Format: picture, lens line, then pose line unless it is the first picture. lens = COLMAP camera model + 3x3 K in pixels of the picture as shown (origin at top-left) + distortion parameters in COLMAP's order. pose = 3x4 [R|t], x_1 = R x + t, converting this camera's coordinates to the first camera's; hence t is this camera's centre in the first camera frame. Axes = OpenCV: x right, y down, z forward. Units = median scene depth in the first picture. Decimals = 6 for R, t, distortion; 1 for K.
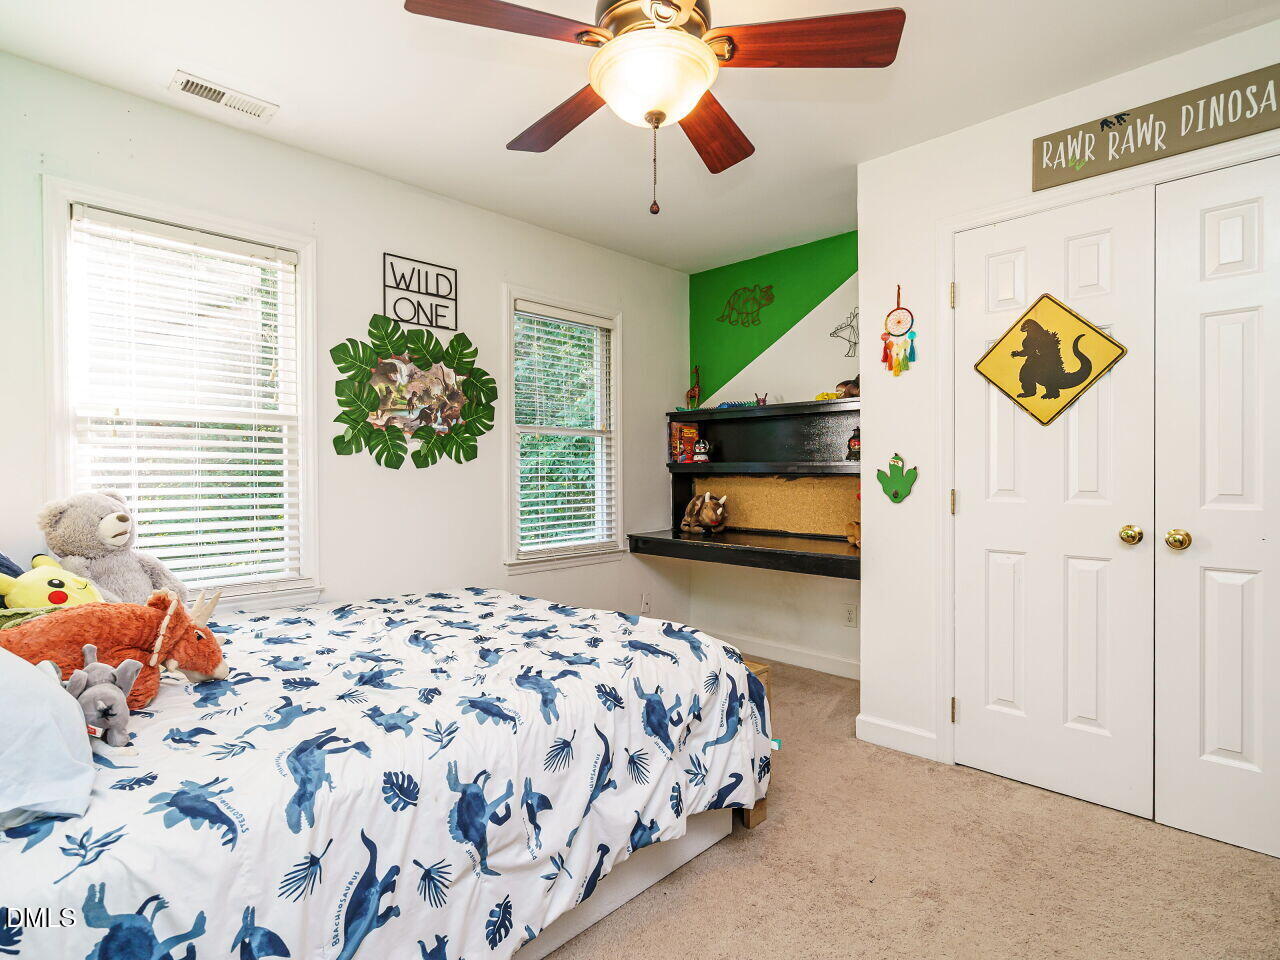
lens RADIAL K [[662.4, 0, 640.1], [0, 662.4, 494.2], [0, 0, 1]] dist [0.000644, 0.001438]
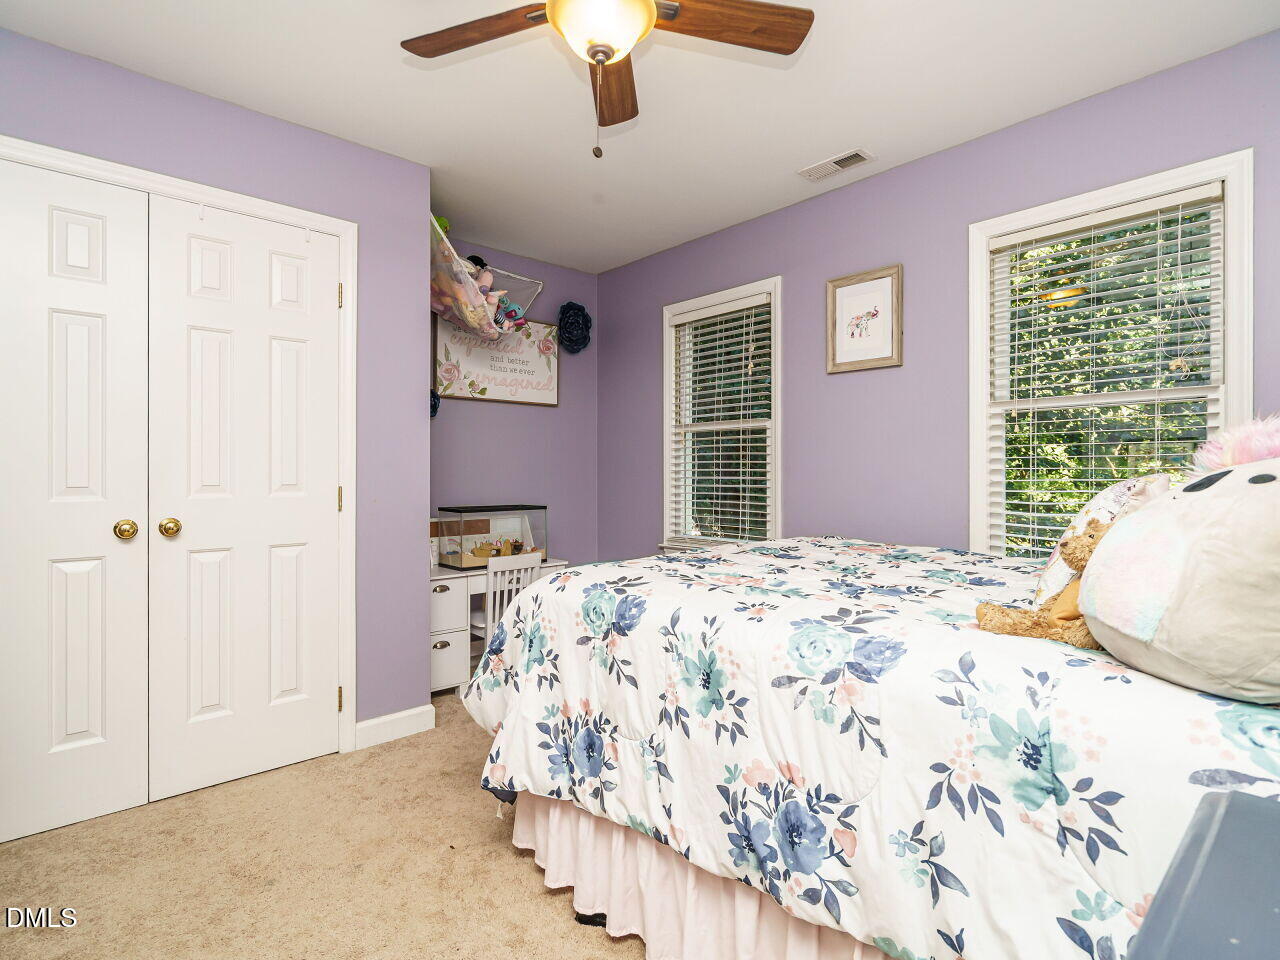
lens RADIAL K [[635.7, 0, 640.0], [0, 635.7, 480.0], [0, 0, 1]] dist [-0.000132, 0.000180]
pose [[0.056460, -0.016675, 0.998266, -0.182525], [0.029158, 0.999462, 0.015046, -0.005594], [-0.997979, 0.028258, 0.056915, 0.180570]]
